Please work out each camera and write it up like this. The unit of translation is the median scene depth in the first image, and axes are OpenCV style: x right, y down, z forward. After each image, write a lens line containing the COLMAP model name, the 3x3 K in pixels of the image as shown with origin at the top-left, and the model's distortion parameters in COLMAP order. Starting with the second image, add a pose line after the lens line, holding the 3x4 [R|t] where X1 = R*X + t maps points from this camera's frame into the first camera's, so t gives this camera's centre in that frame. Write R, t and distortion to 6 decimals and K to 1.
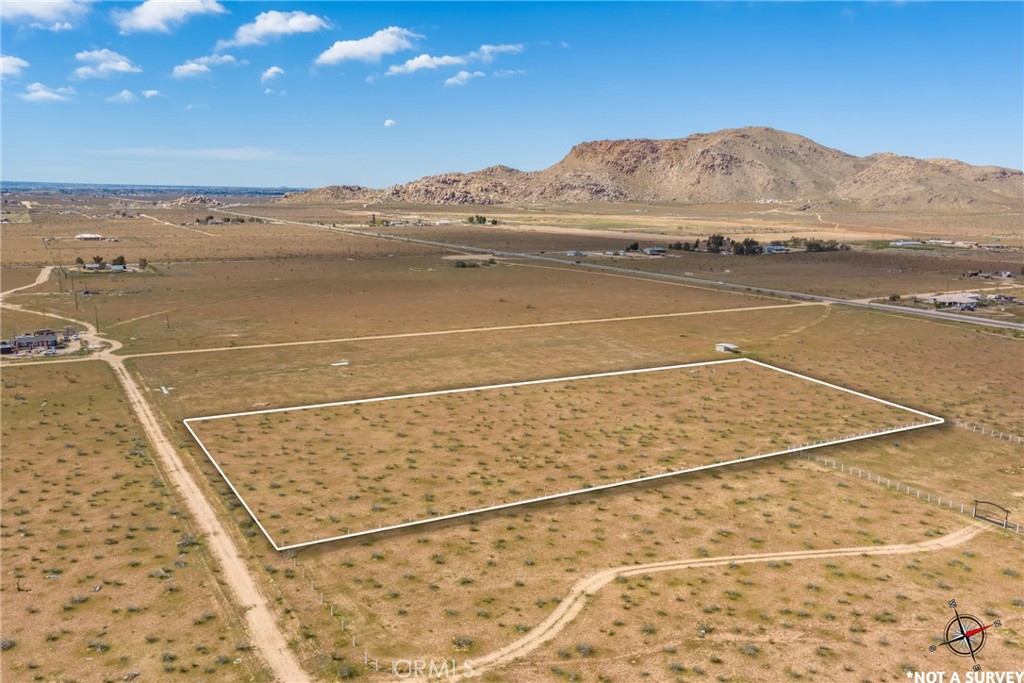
lens RADIAL K [[846.4, 0, 517.7], [0, 846.4, 336.6], [0, 0, 1]] dist [0.014143, -0.013551]
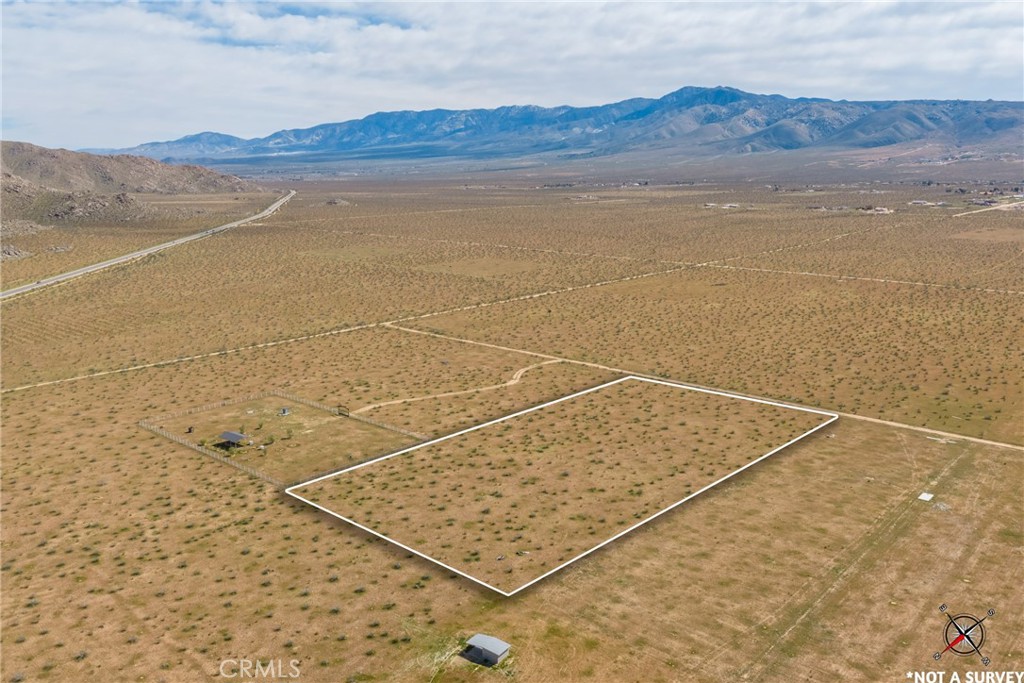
lens RADIAL K [[846.4, 0, 517.7], [0, 846.4, 336.6], [0, 0, 1]] dist [0.014143, -0.013551]
pose [[-0.950046, 0.052043, -0.307741, 0.700157], [-0.065164, 0.931195, 0.358650, -0.643298], [0.305232, 0.360787, -0.881287, 2.571540]]
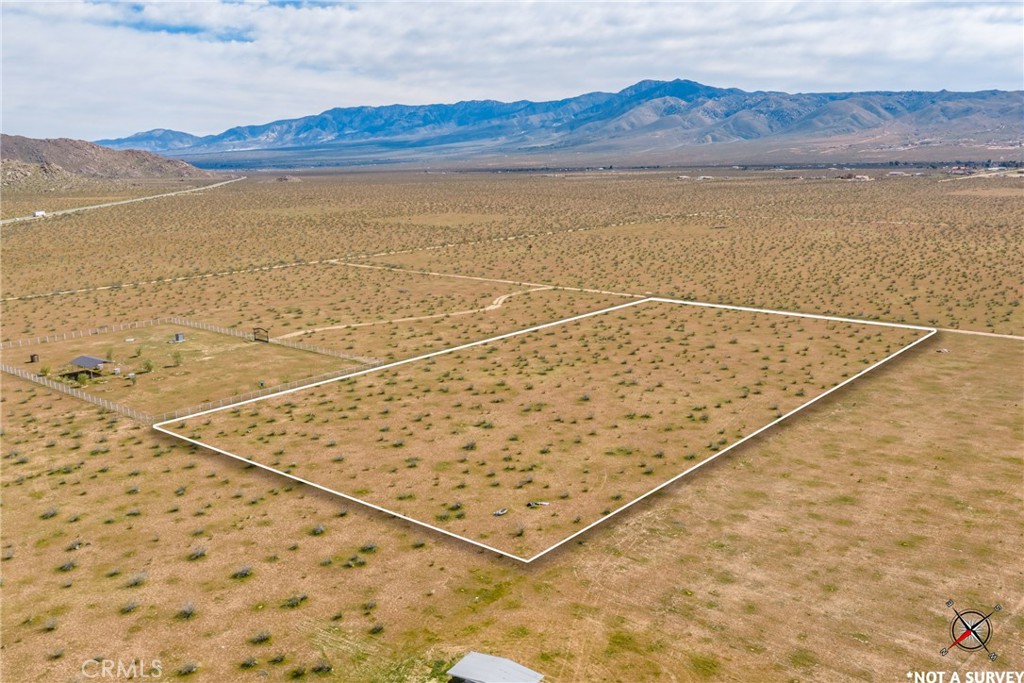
lens RADIAL K [[846.4, 0, 517.7], [0, 846.4, 336.6], [0, 0, 1]] dist [0.014143, -0.013551]
pose [[-0.934402, 0.067403, -0.349786, 0.590503], [-0.067084, 0.931070, 0.358620, -0.306909], [0.349847, 0.358560, -0.865472, 2.176258]]
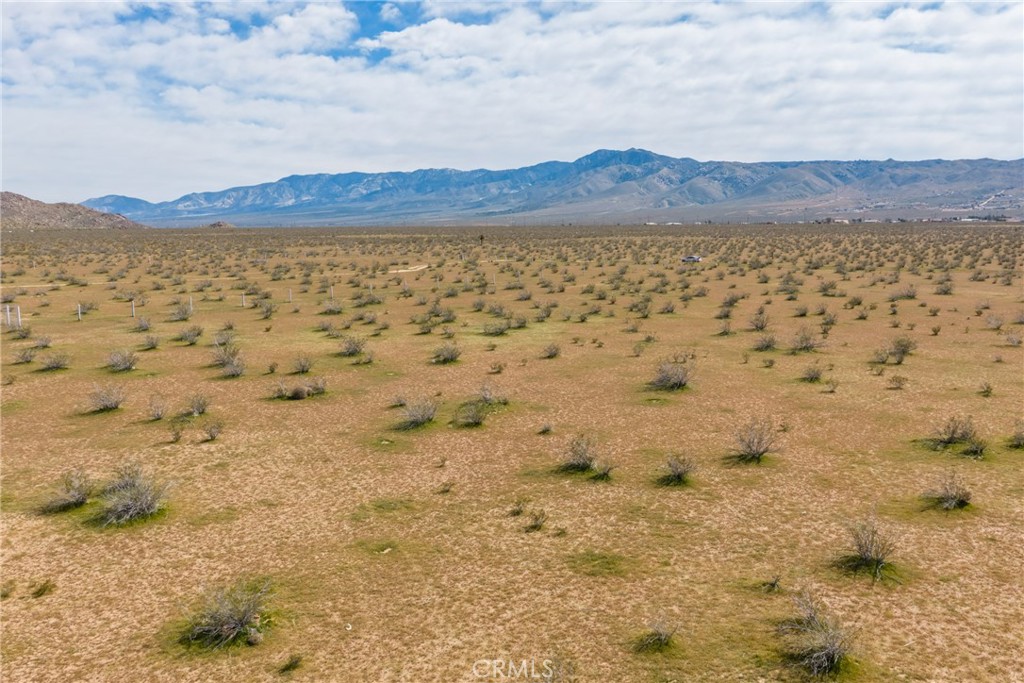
lens RADIAL K [[846.4, 0, 517.7], [0, 846.4, 336.6], [0, 0, 1]] dist [0.014143, -0.013551]
pose [[-0.915758, 0.041787, -0.399551, 0.309361], [-0.078785, 0.956581, 0.280616, 0.033826], [0.393929, 0.288455, -0.872705, 1.561451]]
